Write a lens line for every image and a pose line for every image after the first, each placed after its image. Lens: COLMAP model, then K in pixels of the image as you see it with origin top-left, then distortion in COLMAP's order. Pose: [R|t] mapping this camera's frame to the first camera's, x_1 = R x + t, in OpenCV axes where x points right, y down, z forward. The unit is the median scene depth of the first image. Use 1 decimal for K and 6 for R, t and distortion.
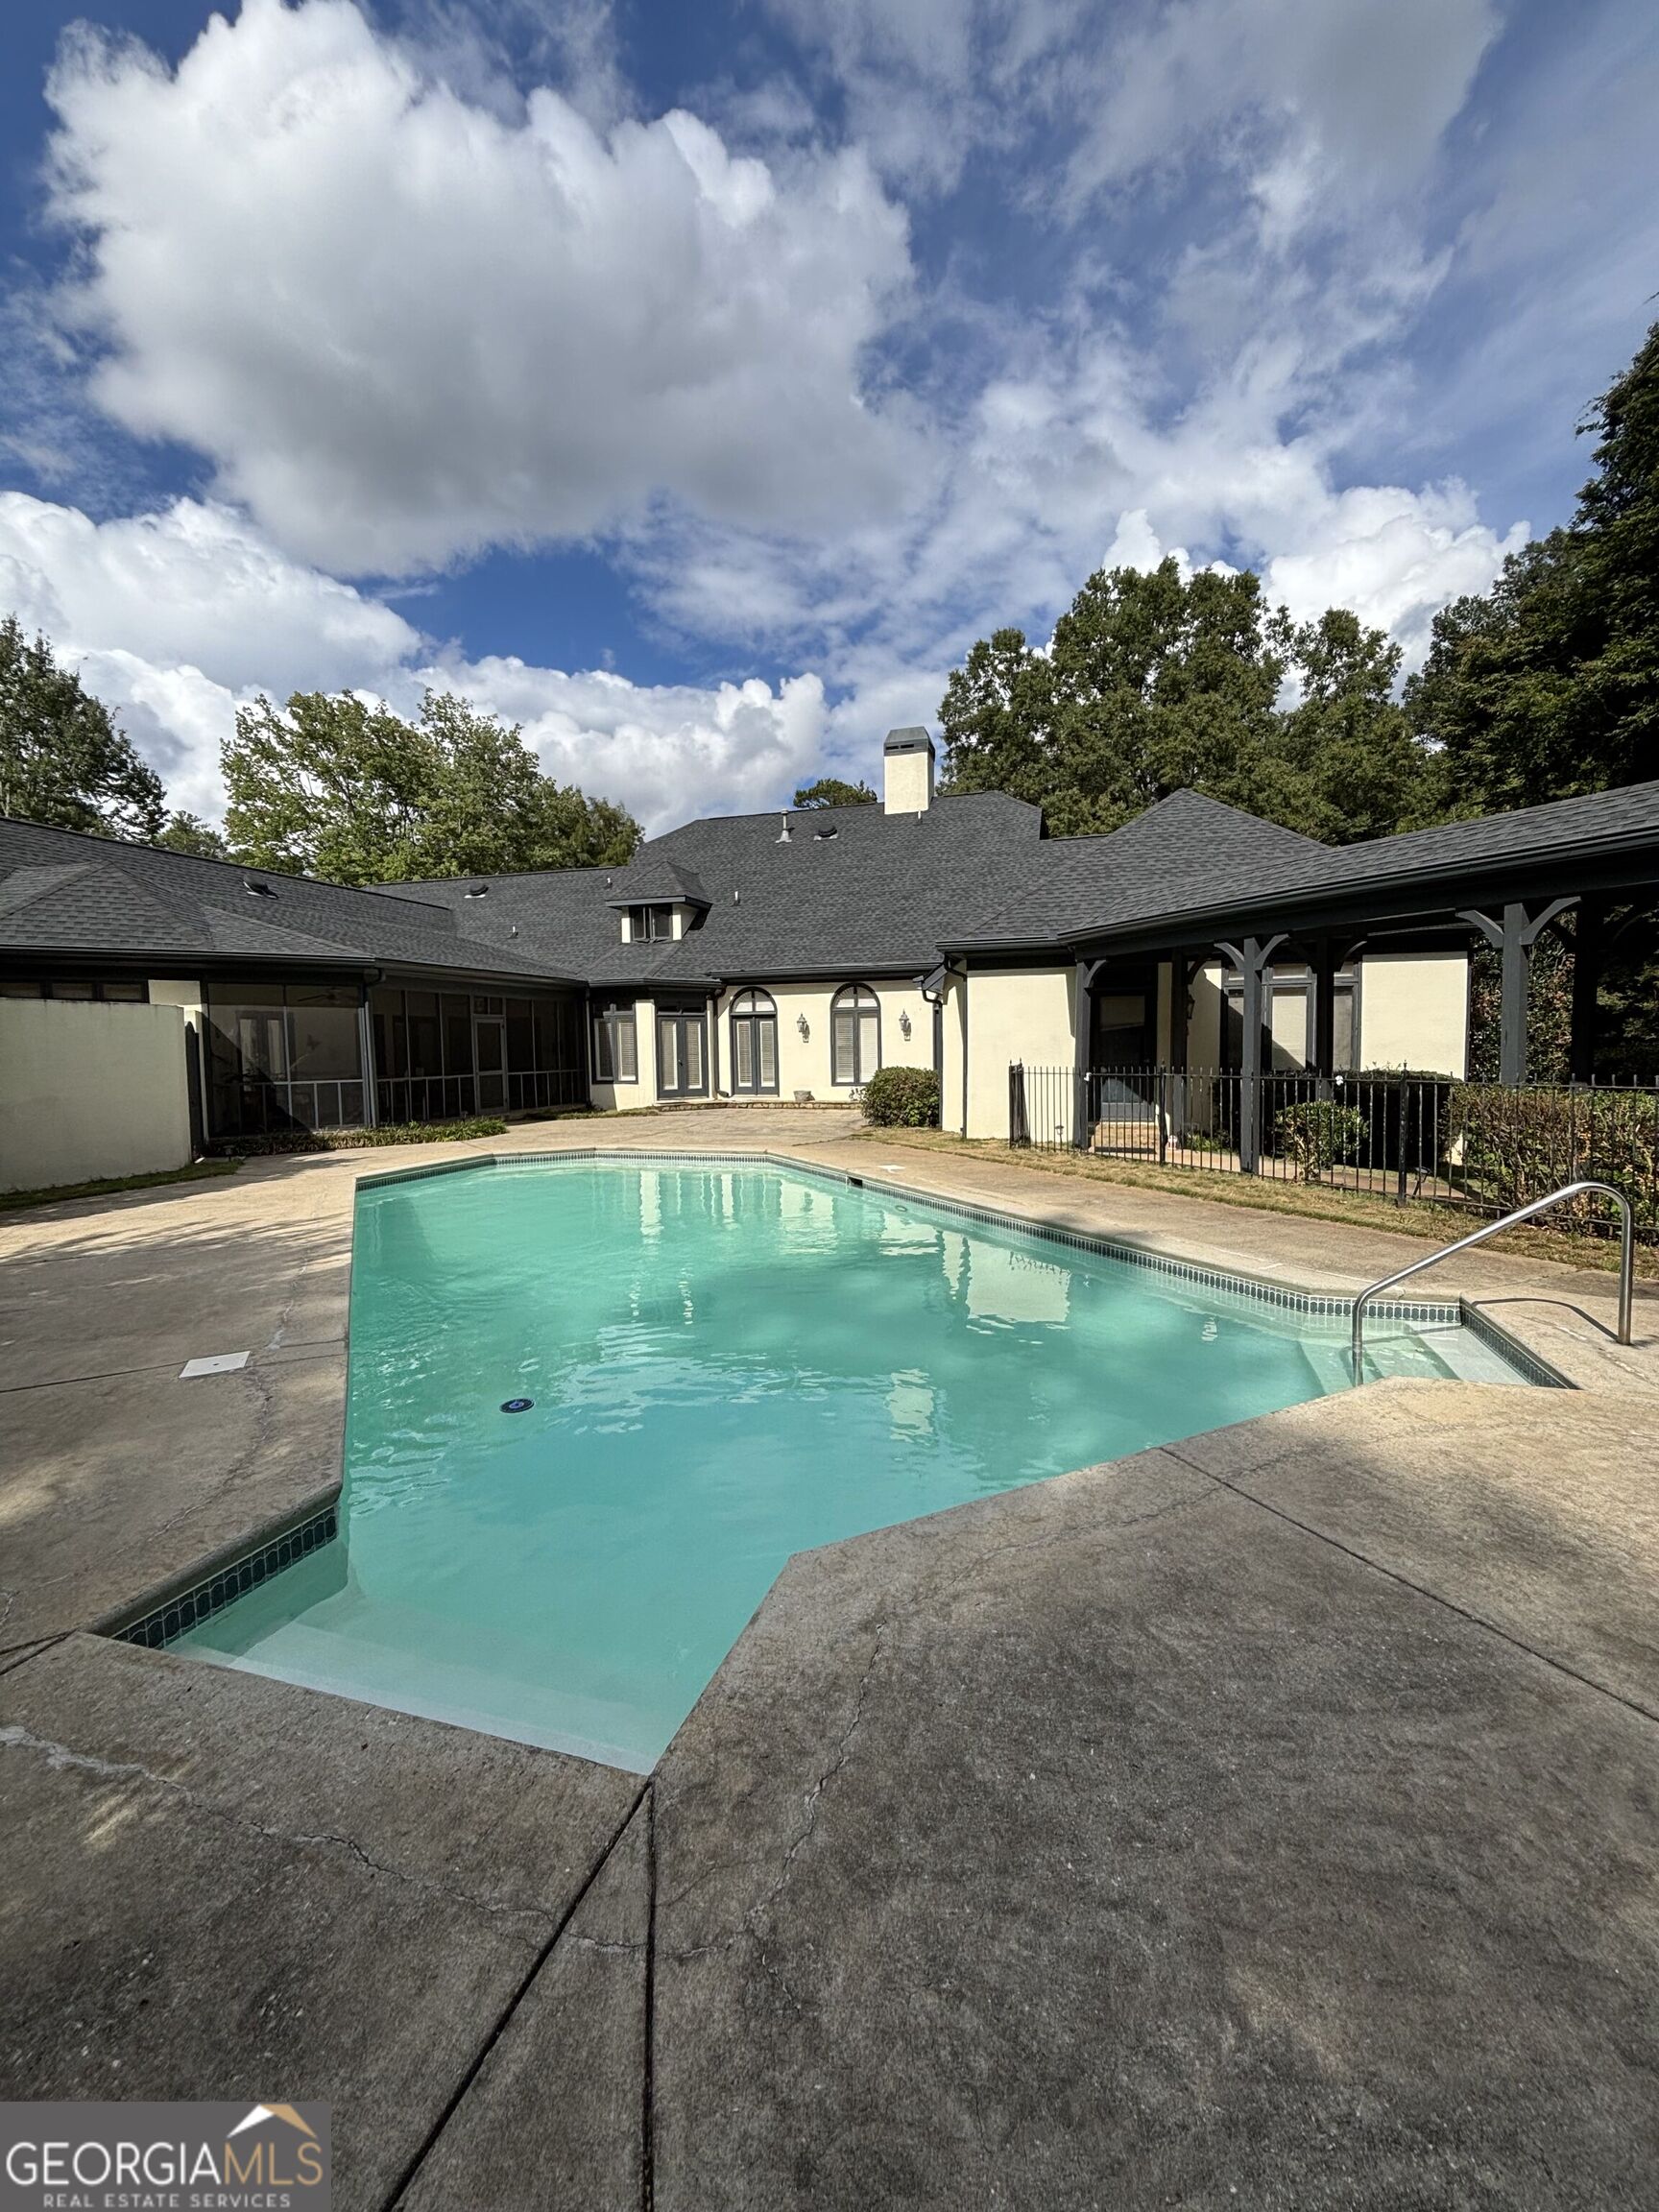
lens RADIAL K [[892.8, 0, 832.7], [0, 892.8, 1103.6], [0, 0, 1]] dist [0.007197, -0.010226]
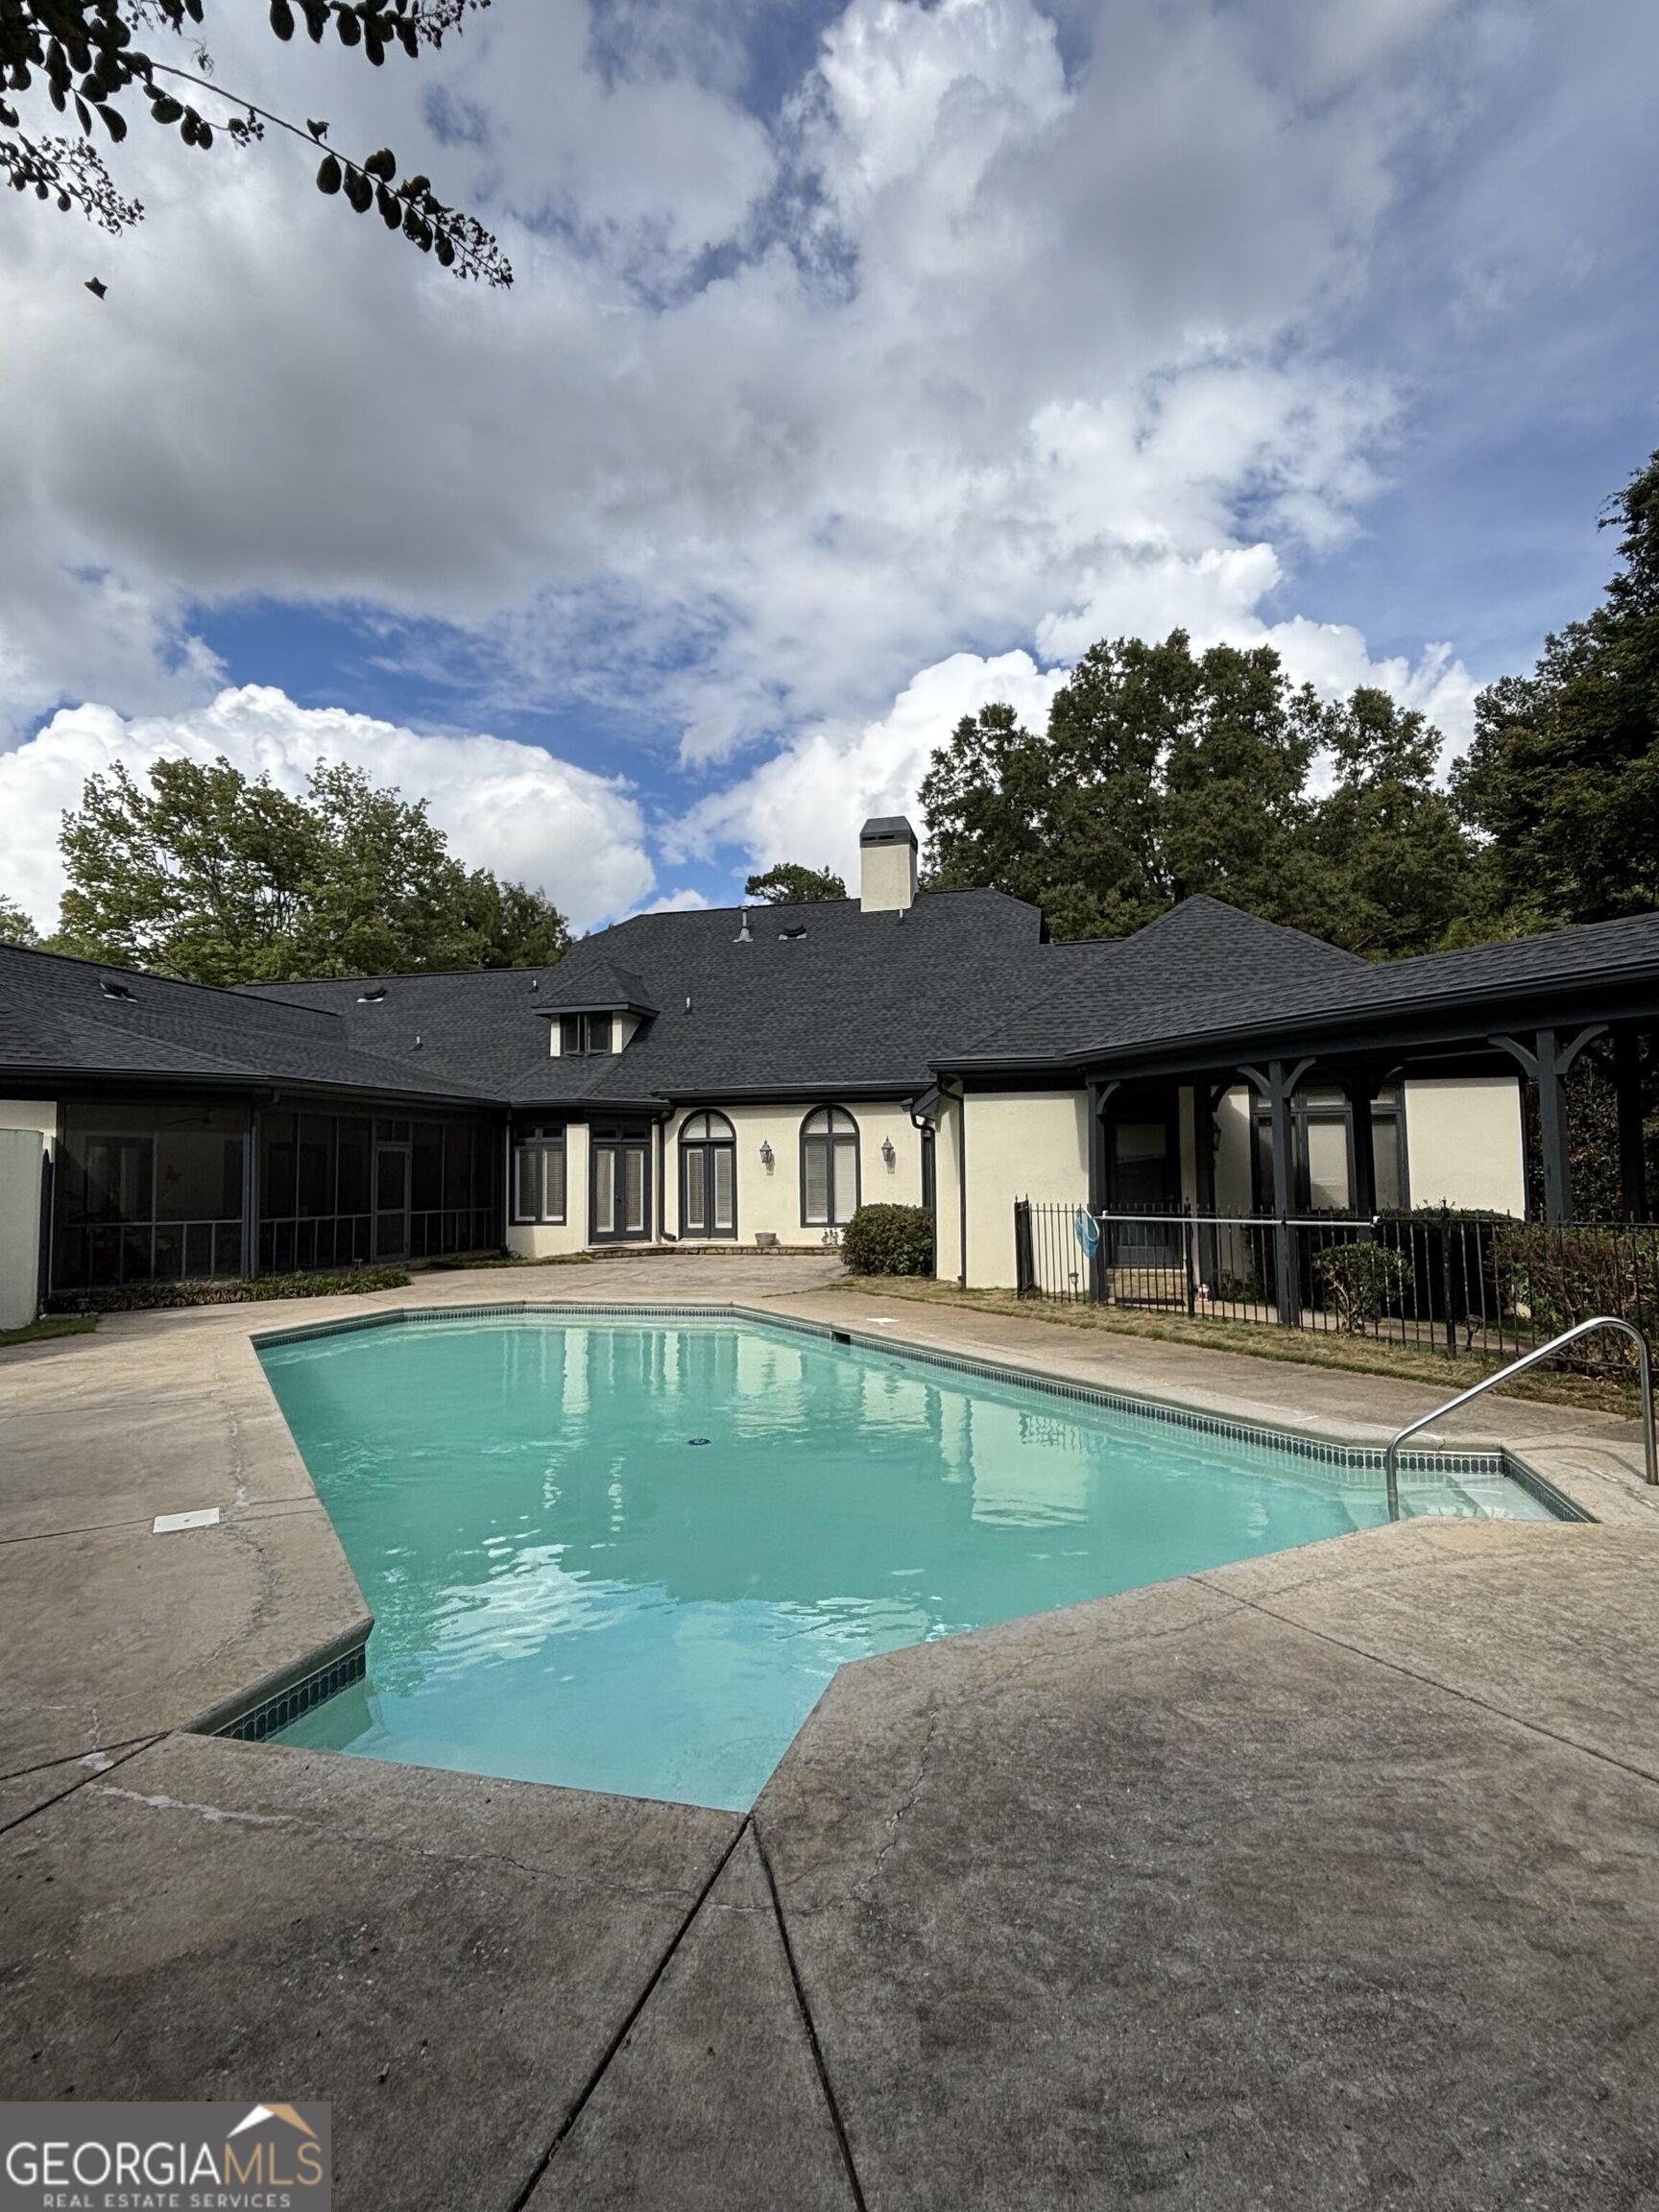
lens RADIAL K [[1113.7, 0, 834.0], [0, 1113.7, 1100.8], [0, 0, 1]] dist [0.046101, -0.063887]
pose [[0.999115, 0.005580, 0.041693, -0.024674], [0.000107, 0.990821, -0.135180, 0.006212], [-0.042064, 0.135064, 0.989944, -0.085903]]
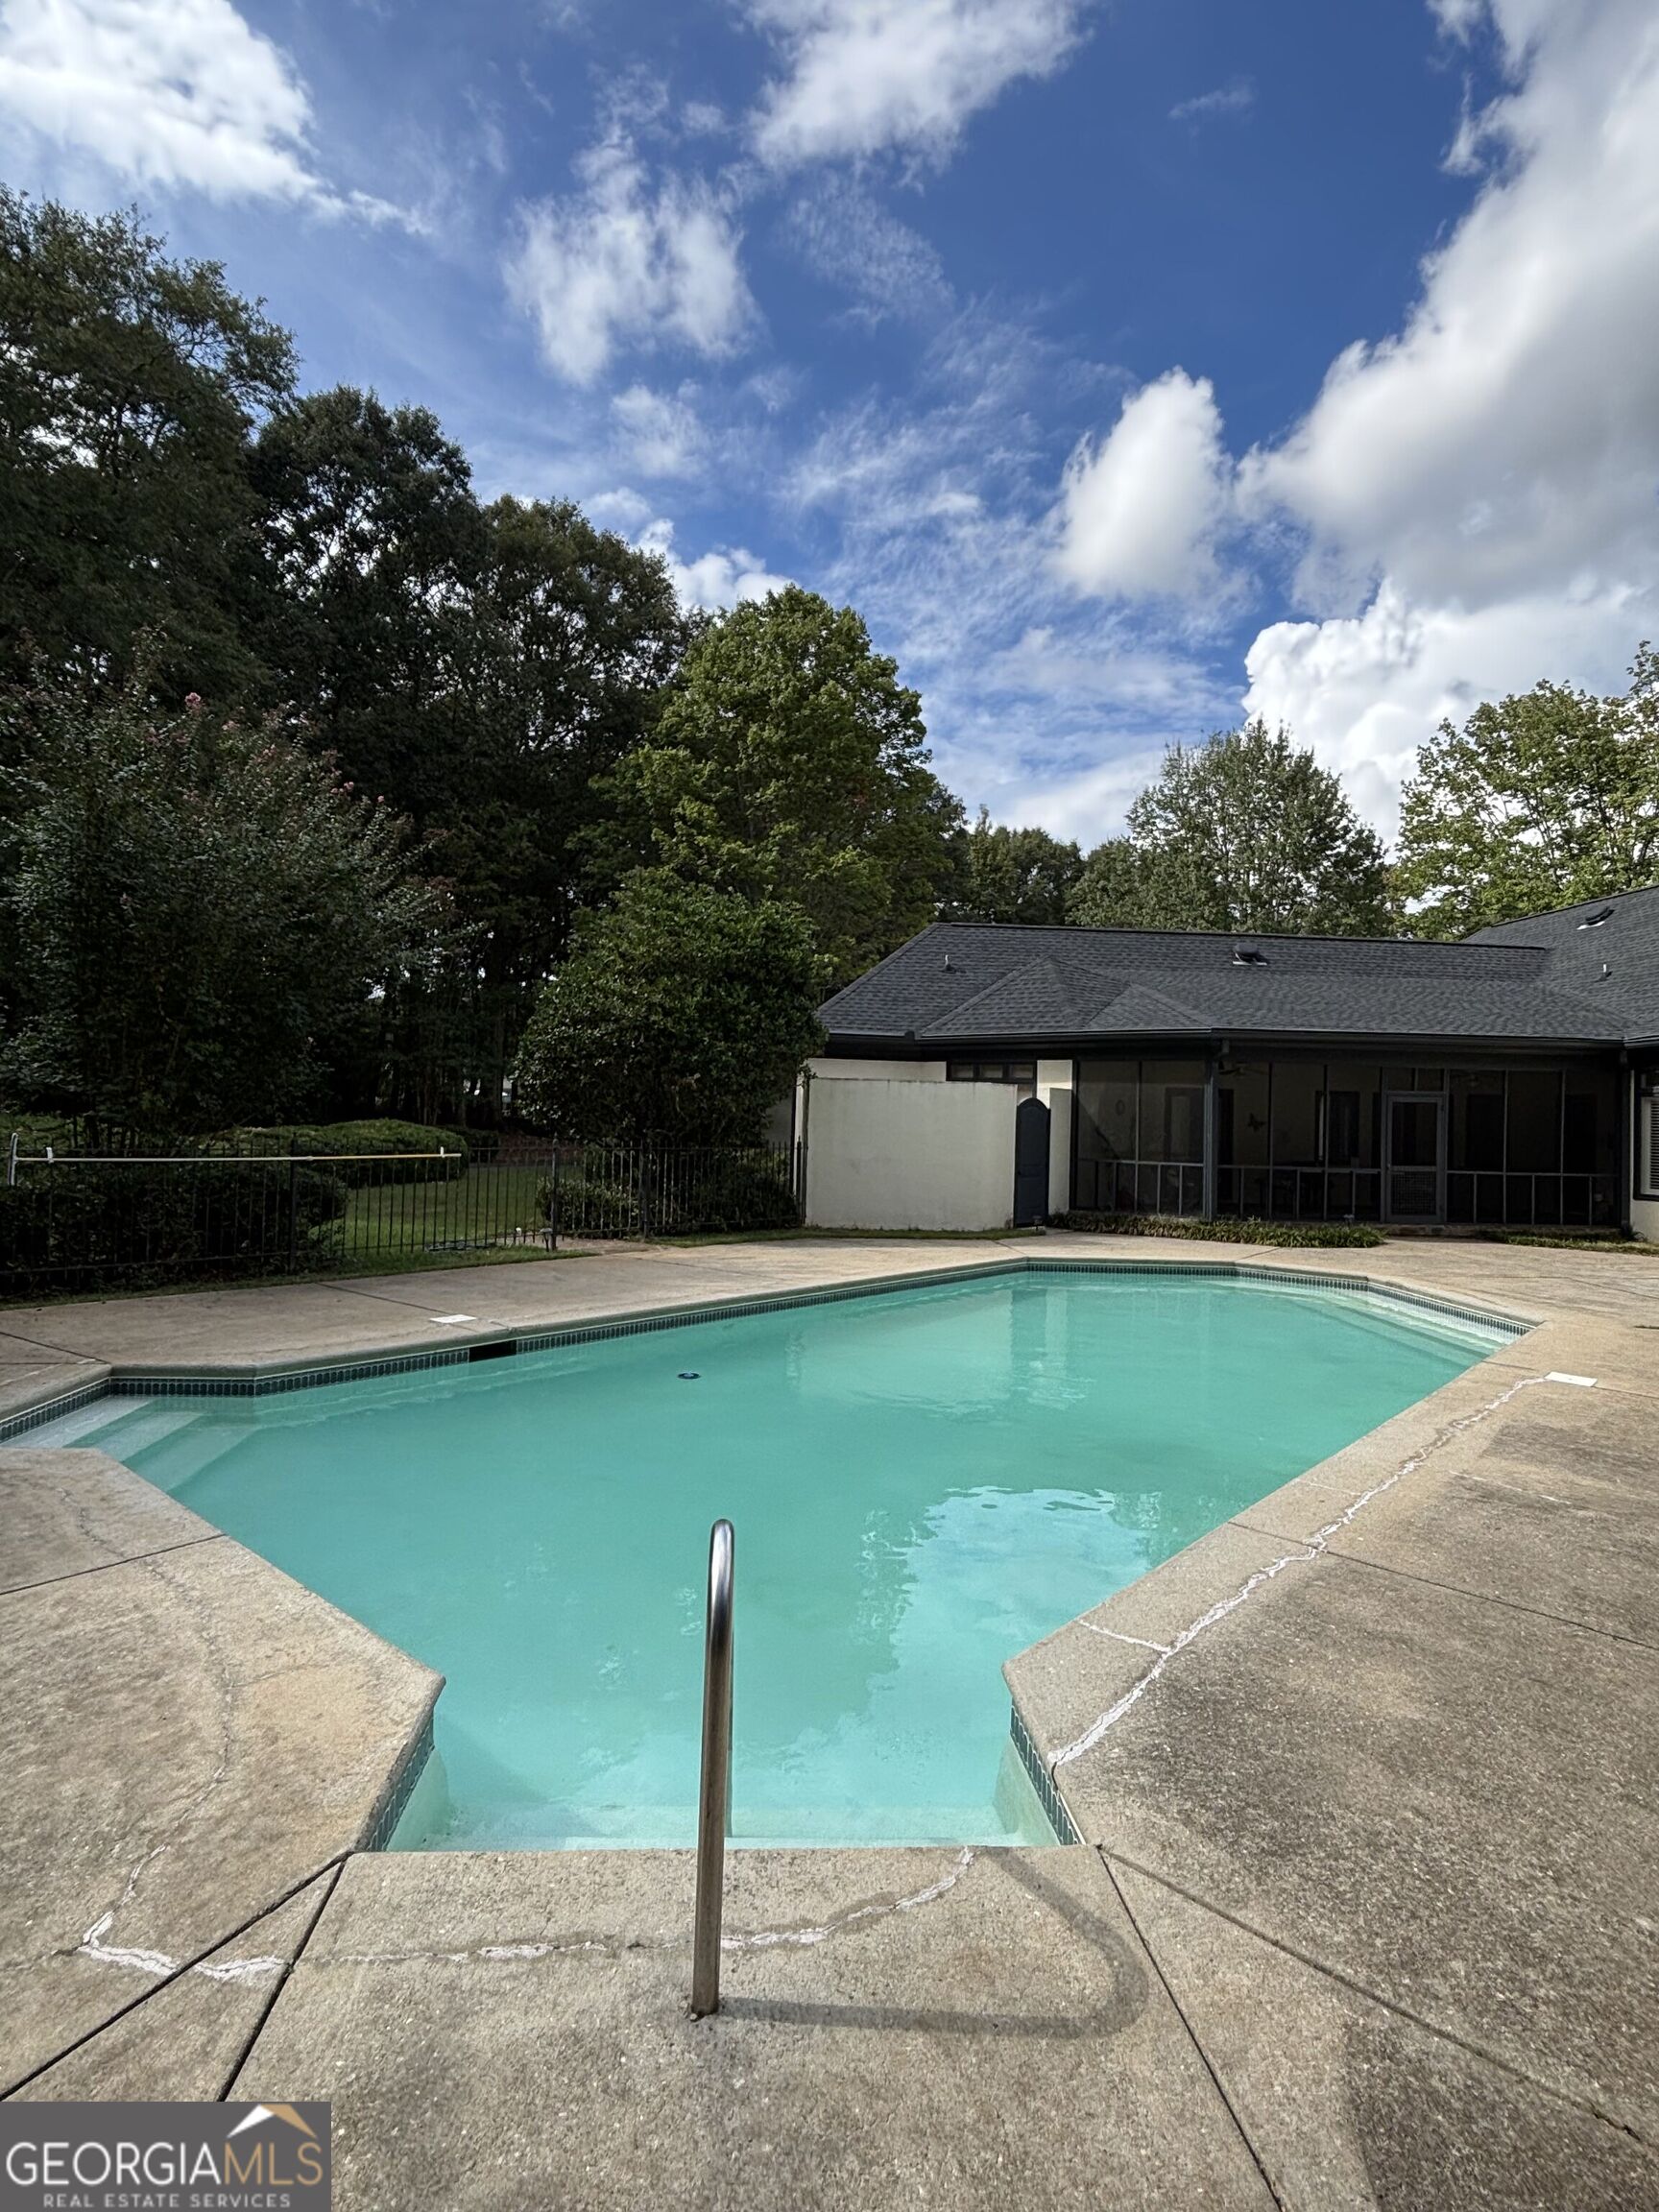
lens RADIAL K [[1113.7, 0, 834.0], [0, 1113.7, 1100.8], [0, 0, 1]] dist [0.046101, -0.063887]
pose [[0.366749, 0.007766, -0.930288, 0.472815], [-0.091462, 0.995422, -0.027747, -0.030857], [0.925813, 0.095262, 0.365780, 0.305017]]
